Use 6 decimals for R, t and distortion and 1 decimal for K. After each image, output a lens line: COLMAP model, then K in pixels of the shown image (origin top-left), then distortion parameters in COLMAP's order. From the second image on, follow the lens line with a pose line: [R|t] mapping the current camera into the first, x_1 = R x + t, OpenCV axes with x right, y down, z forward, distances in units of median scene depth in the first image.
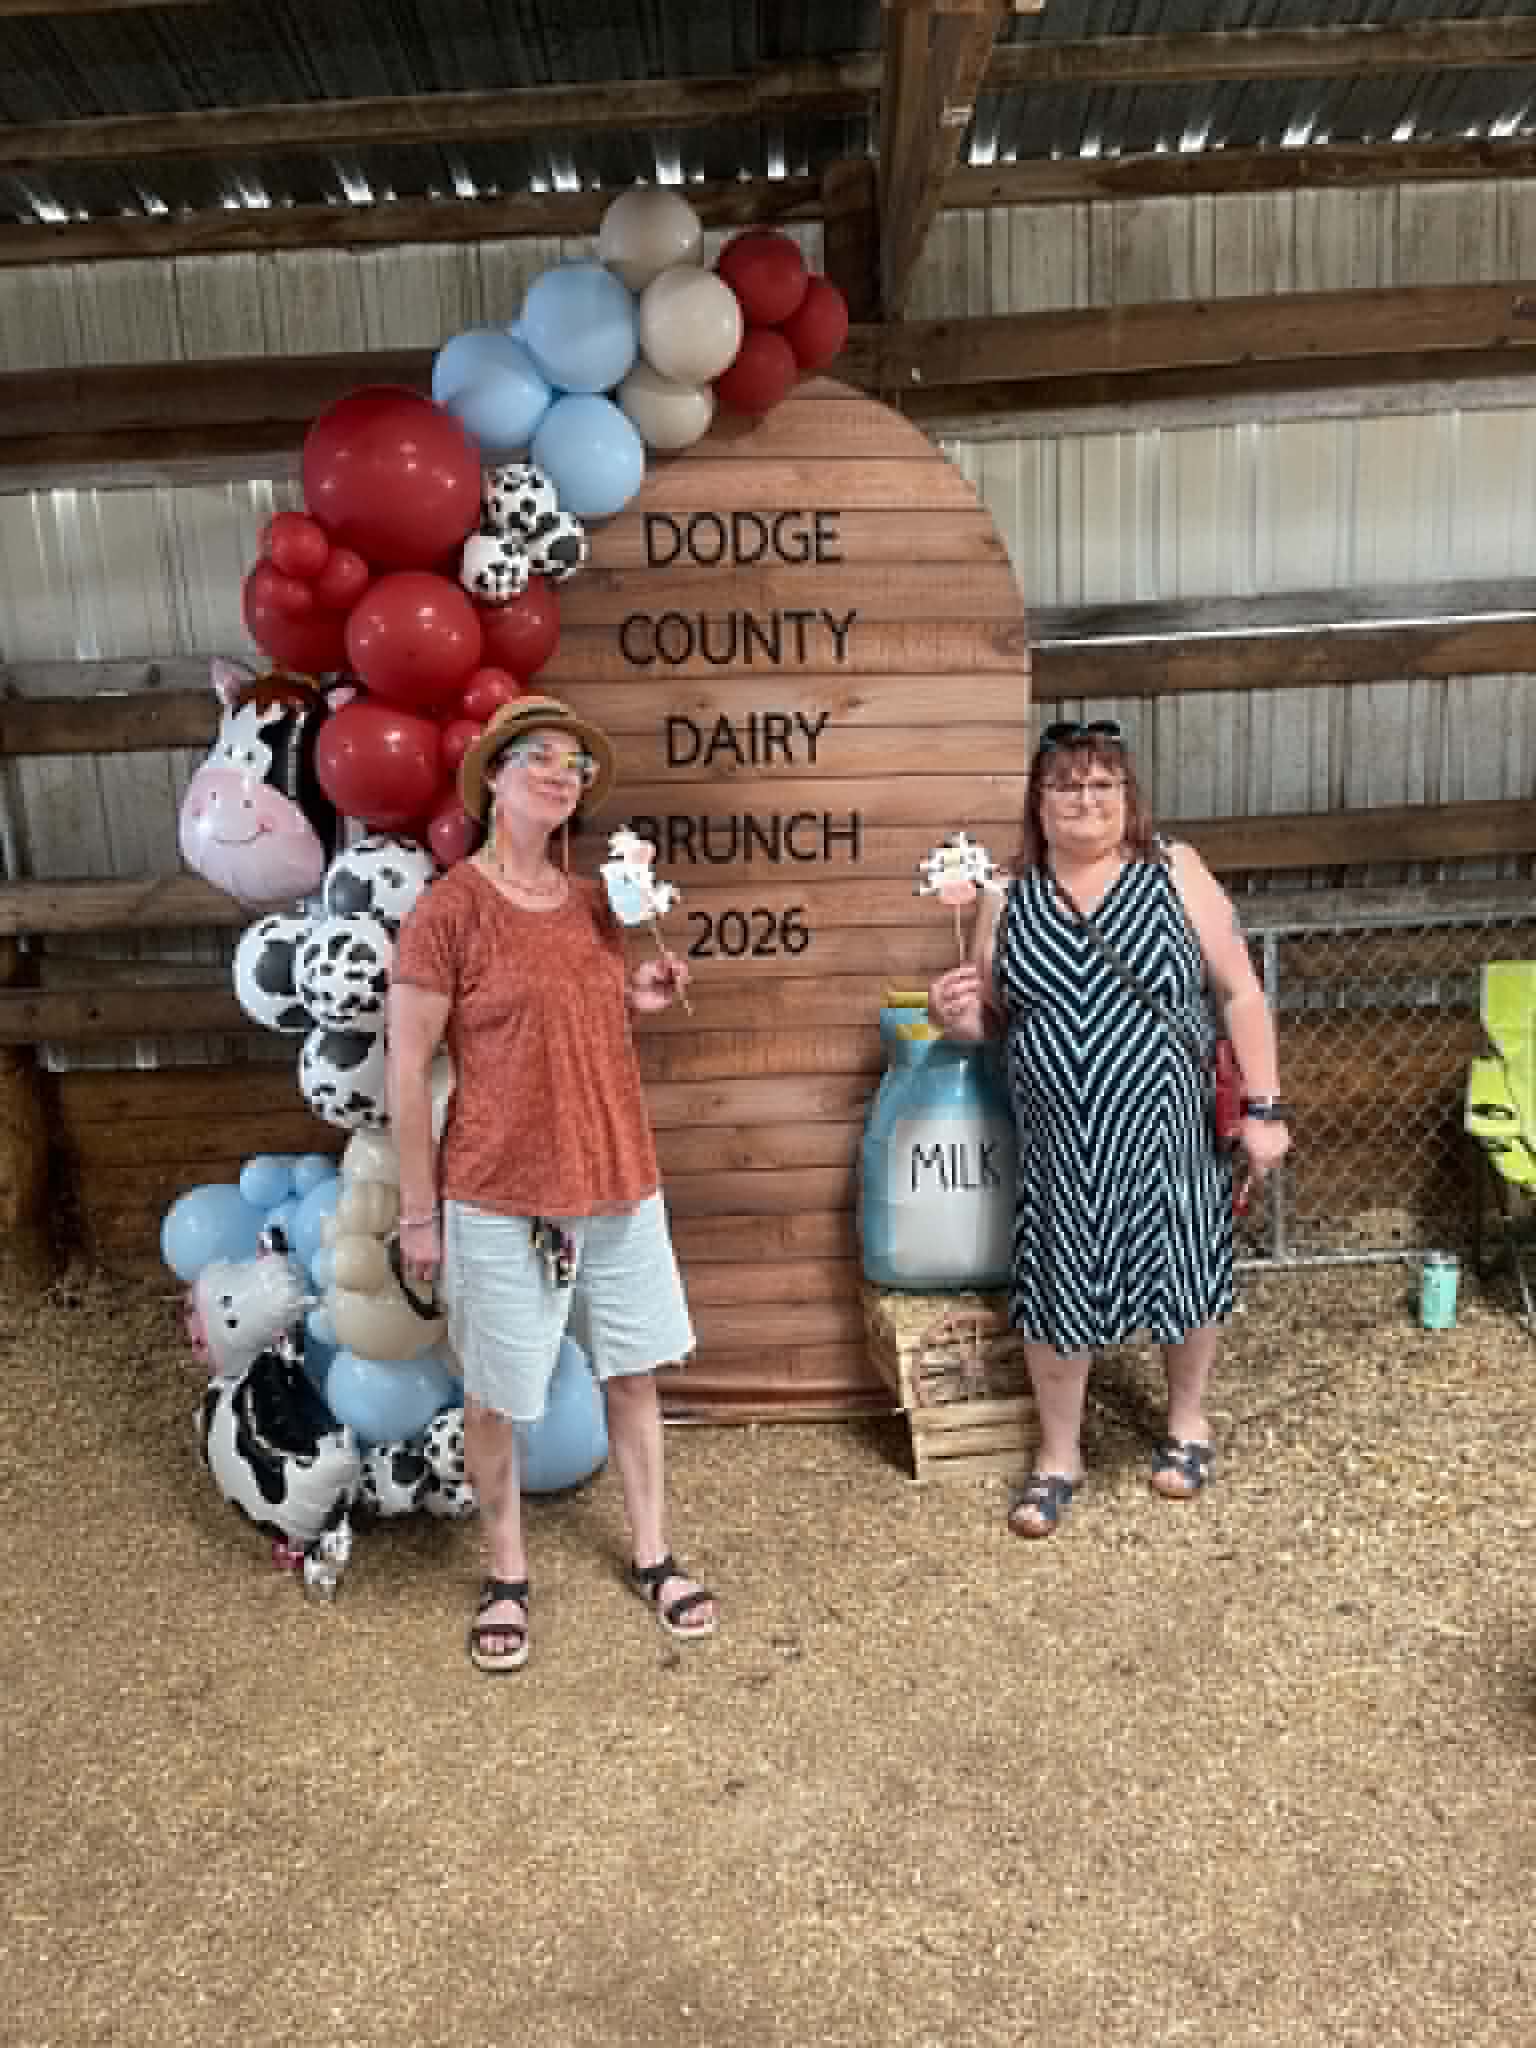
lens RADIAL K [[1541.3, 0, 768.4], [0, 1541.3, 1035.3], [0, 0, 1]] dist [0.086690, -0.124461]
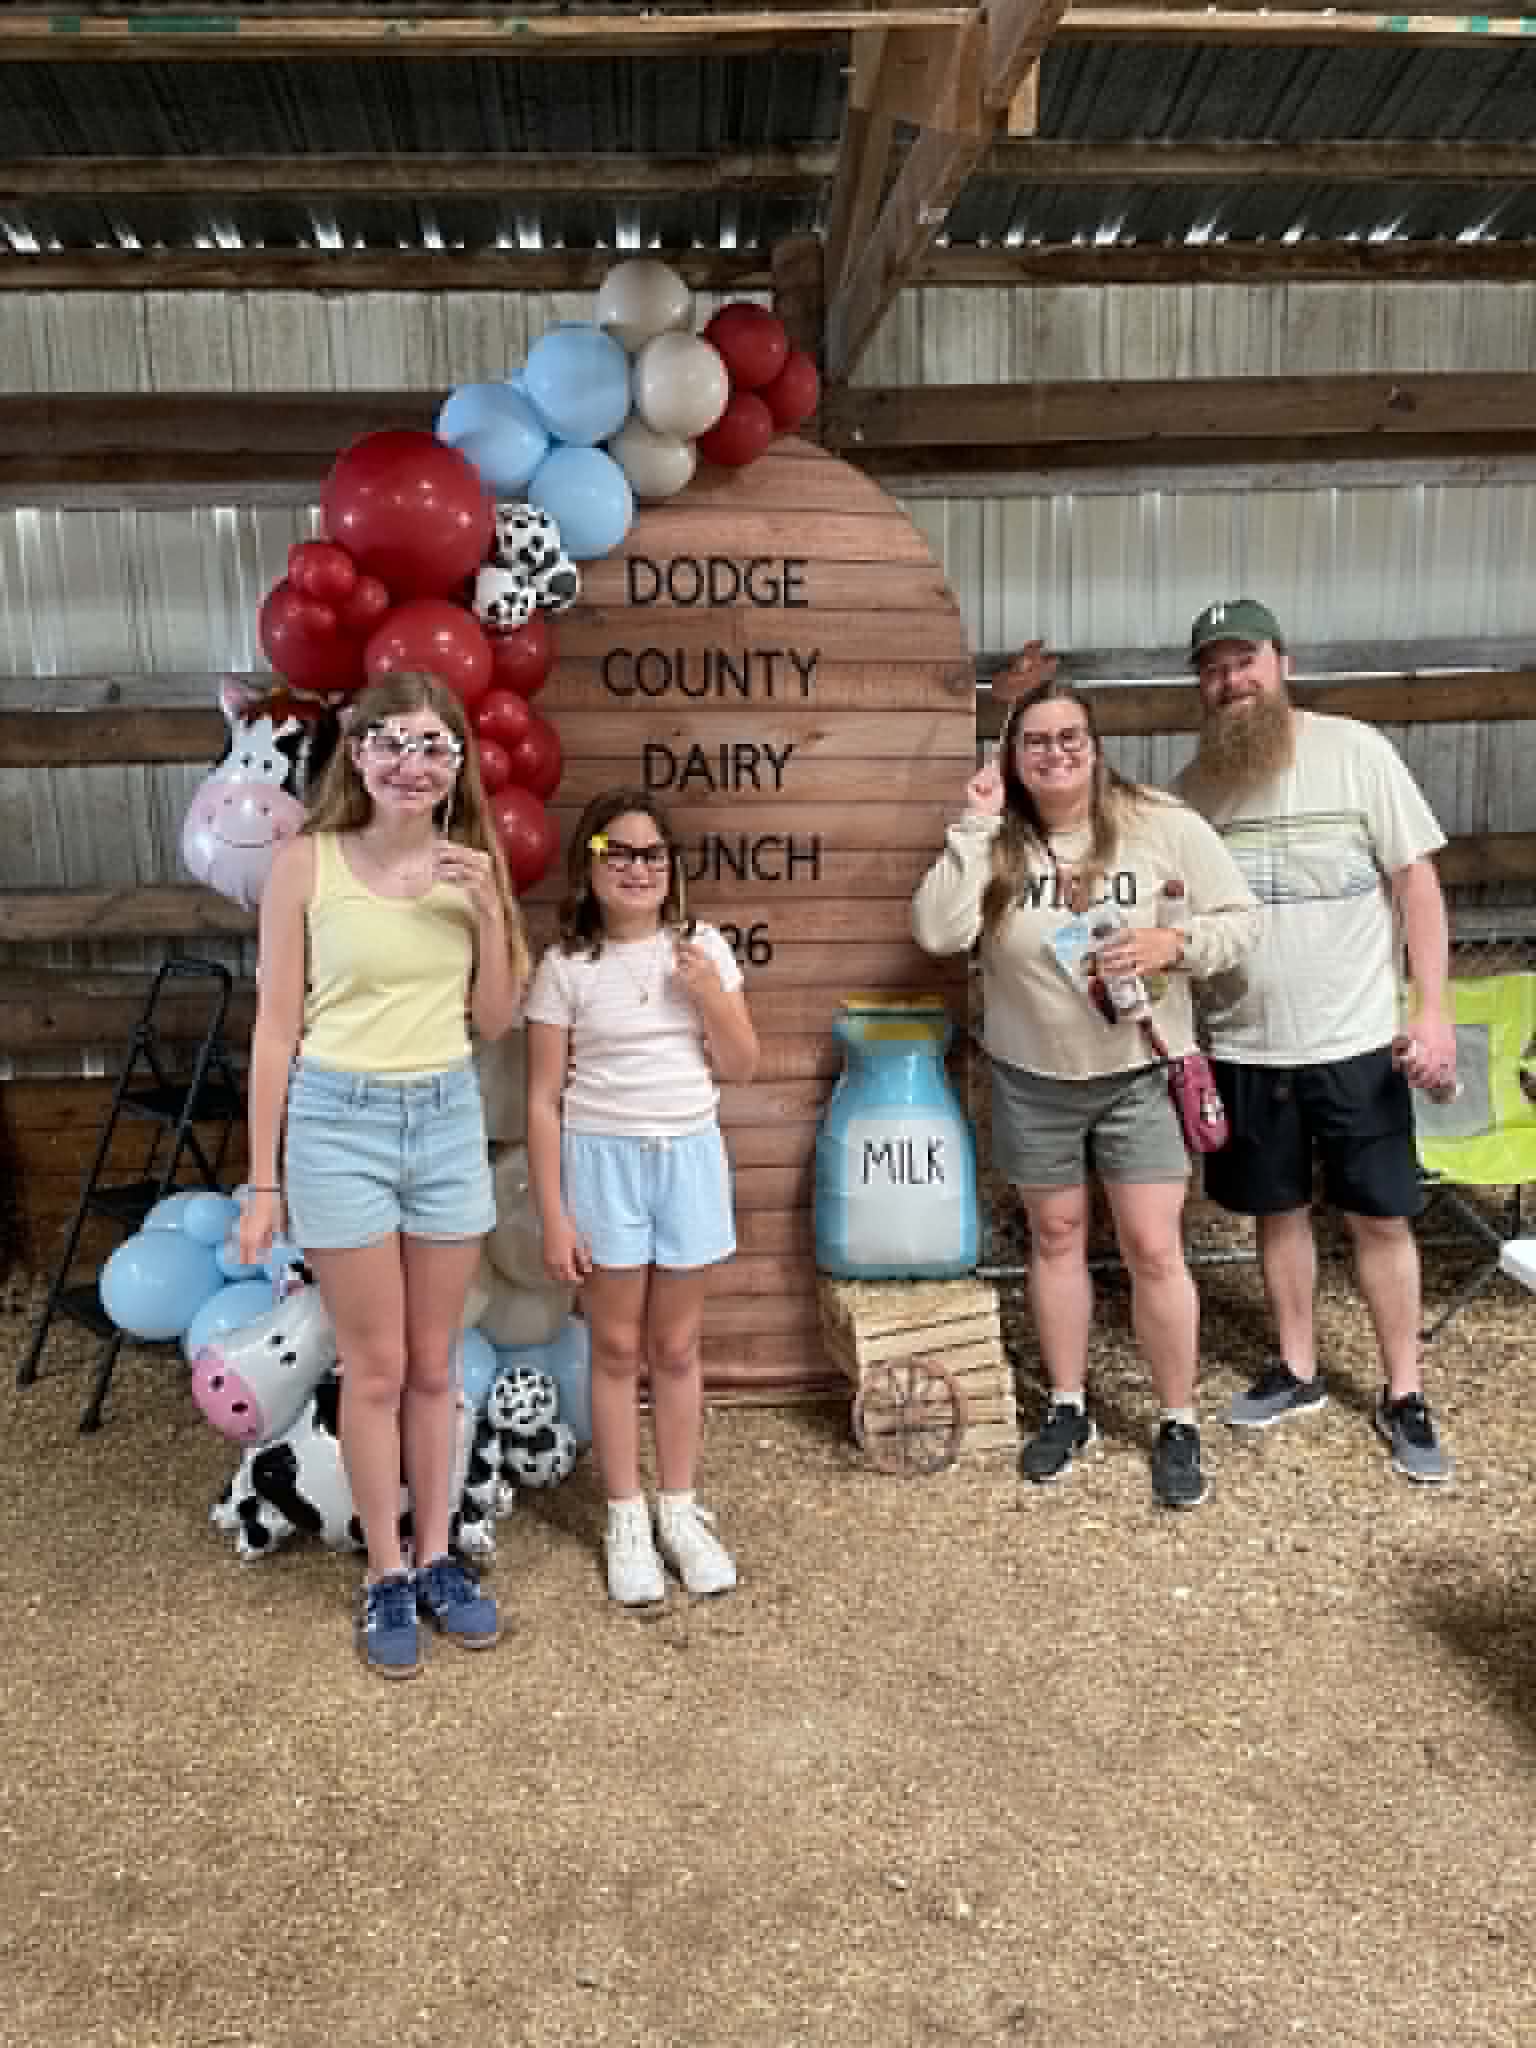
lens RADIAL K [[1535.7, 0, 771.1], [0, 1535.7, 1034.3], [0, 0, 1]] dist [0.092509, -0.128993]
pose [[0.995560, 0.007298, 0.093850, -0.061718], [-0.005090, 0.999705, -0.023741, 0.016926], [-0.093996, 0.023157, 0.995303, -0.056443]]
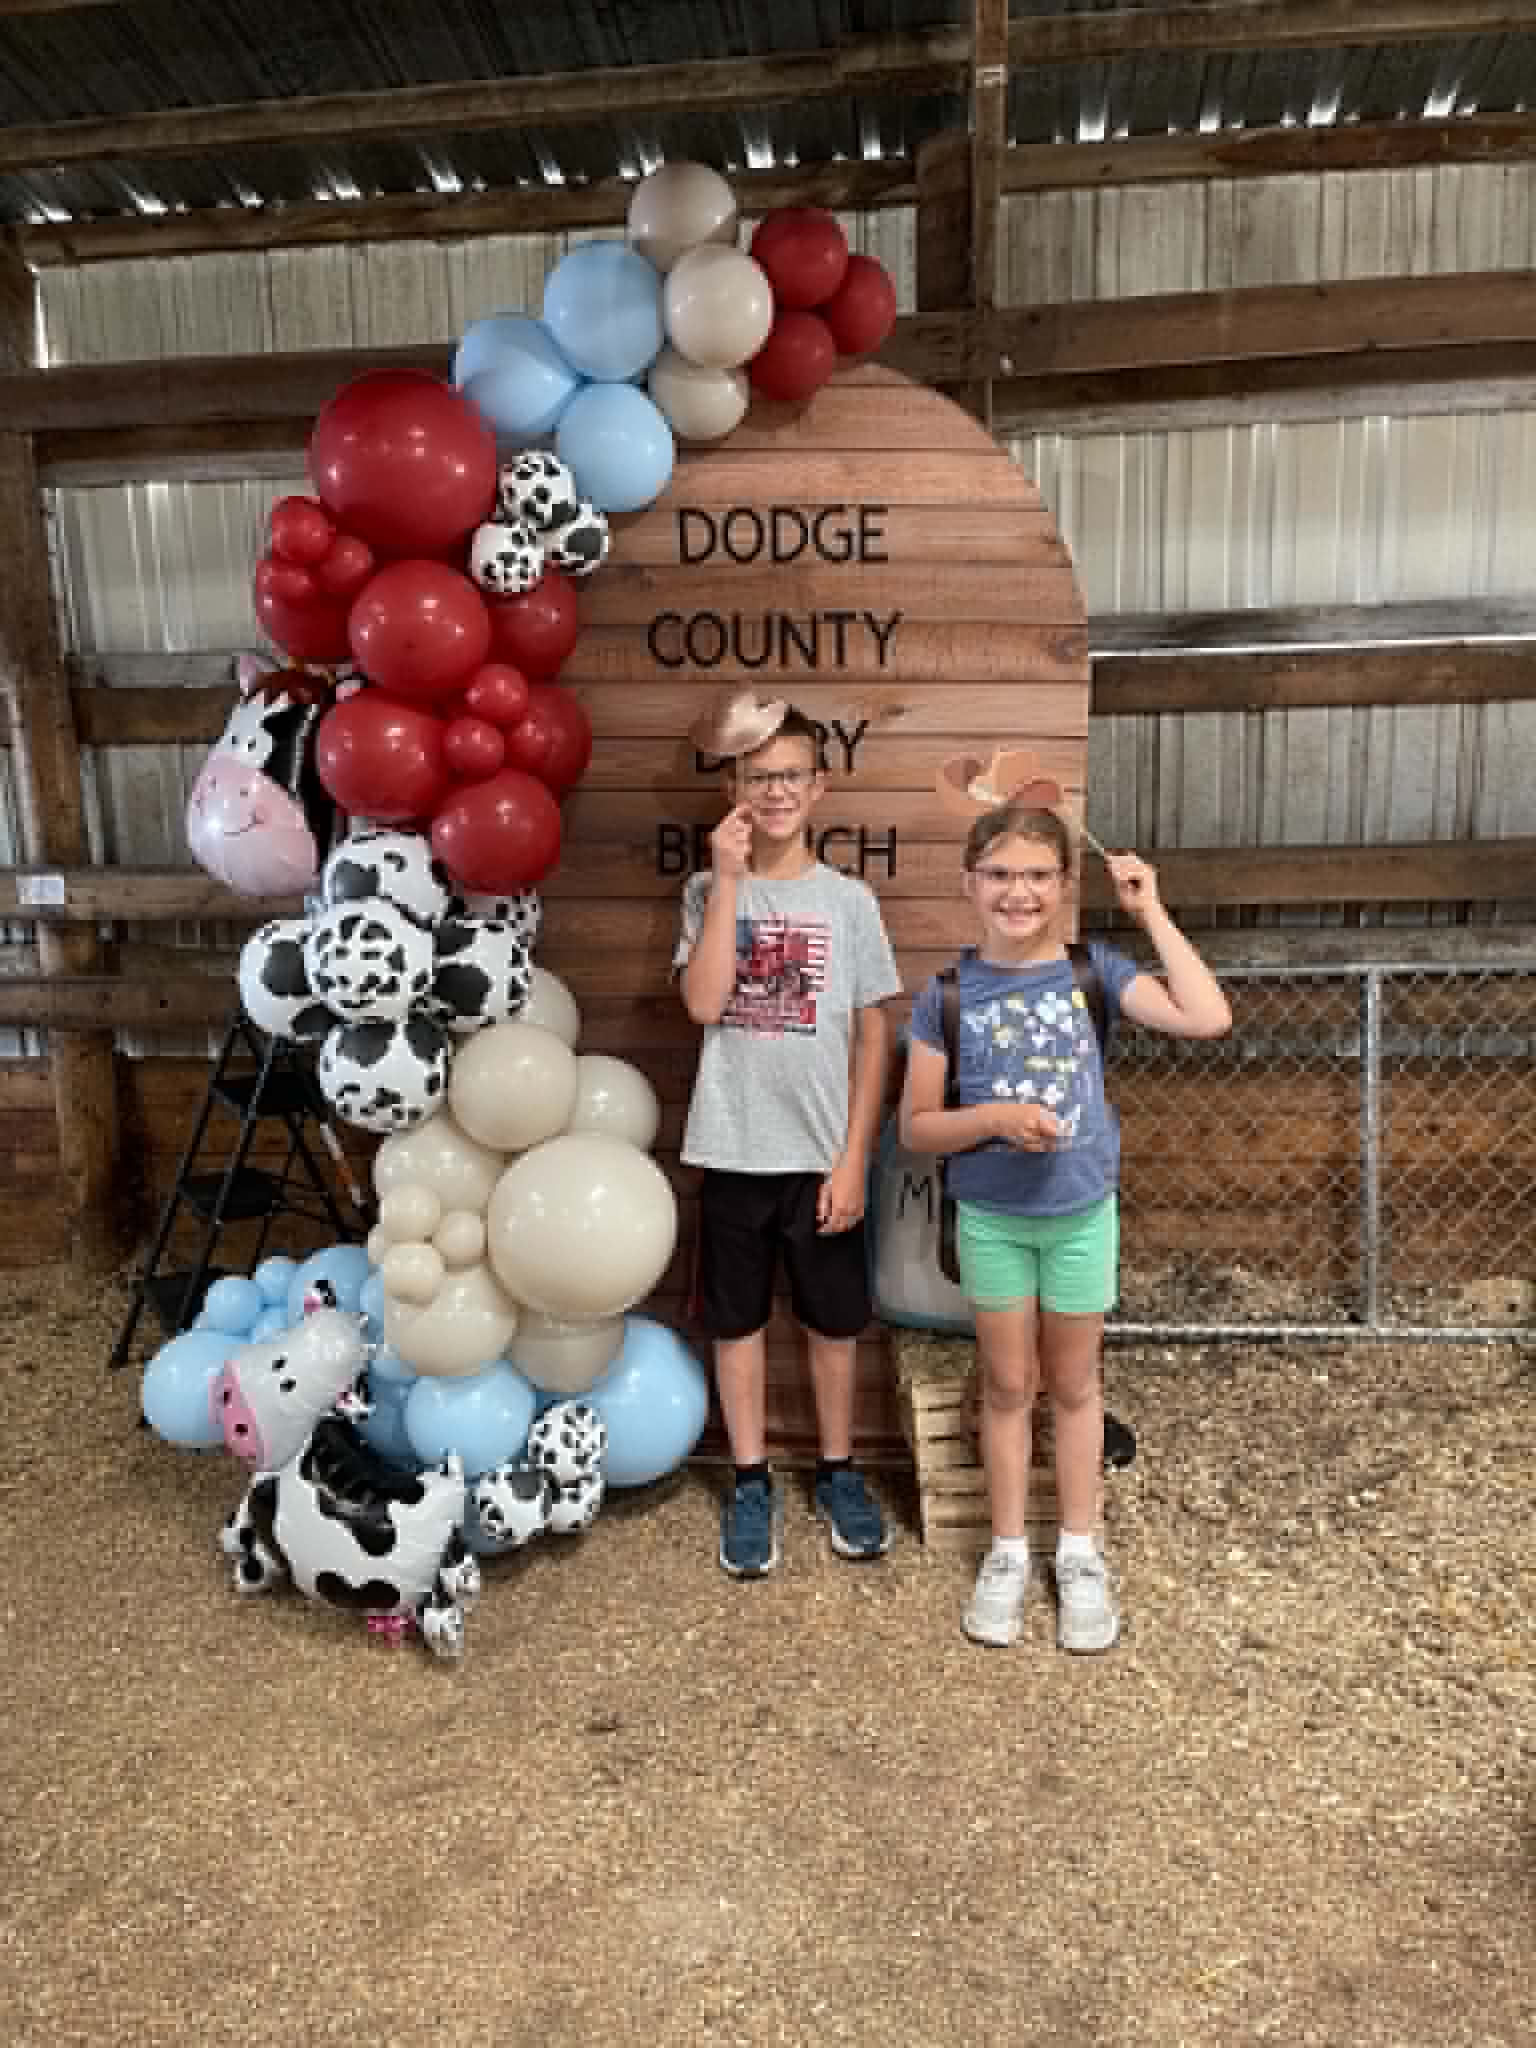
lens RADIAL K [[1535.7, 0, 771.1], [0, 1535.7, 1034.3], [0, 0, 1]] dist [0.092509, -0.128993]
pose [[0.992265, 0.046849, -0.114954, 0.078289], [-0.047217, 0.998885, -0.000476, -0.012040], [0.114804, 0.005900, 0.993371, 0.050434]]
